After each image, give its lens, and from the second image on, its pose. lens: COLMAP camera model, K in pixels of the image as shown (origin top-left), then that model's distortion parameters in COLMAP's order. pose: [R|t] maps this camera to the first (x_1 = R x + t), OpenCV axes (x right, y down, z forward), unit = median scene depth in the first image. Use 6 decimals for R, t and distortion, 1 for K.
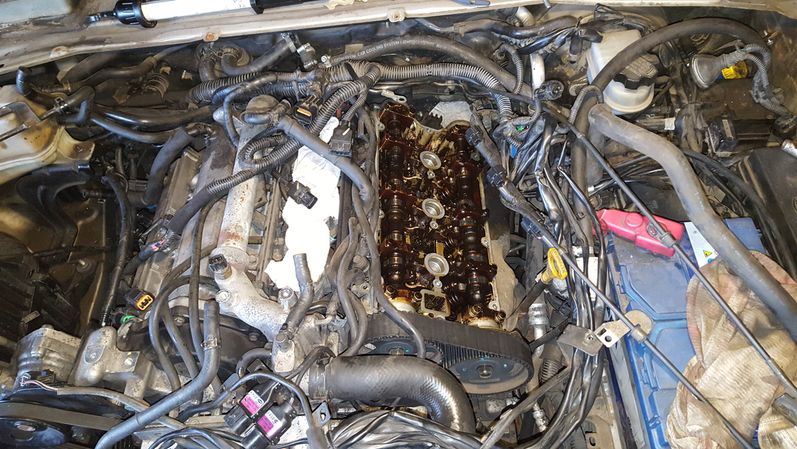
lens RADIAL K [[600.0, 0, 395.7], [0, 600.0, 226.1], [0, 0, 1]] dist [0.159348, -0.292850]
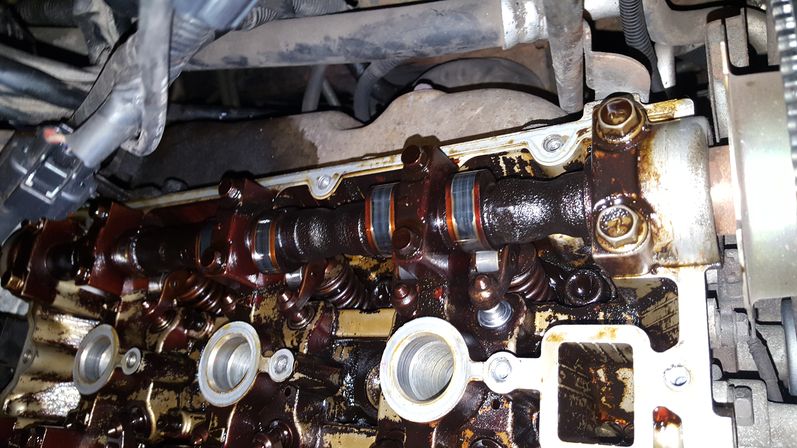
lens RADIAL K [[595.5, 0, 404.9], [0, 595.5, 240.1], [0, 0, 1]] dist [0.158850, -0.280728]
pose [[-0.092477, -0.995612, -0.014277, 0.121485], [0.985877, -0.093565, 0.138893, 0.021982], [-0.139620, -0.001231, 0.990204, 0.685536]]
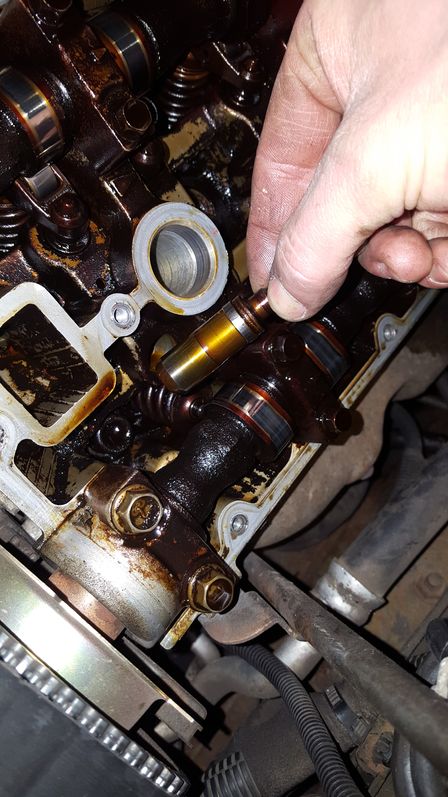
lens RADIAL K [[600.0, 0, 220.0], [0, 600.0, 392.3], [0, 0, 1]] dist [0.159348, -0.292850]
pose [[0.734506, 0.678555, 0.008058, 0.107727], [-0.659015, 0.710423, 0.246979, 0.028587], [0.161865, -0.186718, 0.968987, 0.698279]]
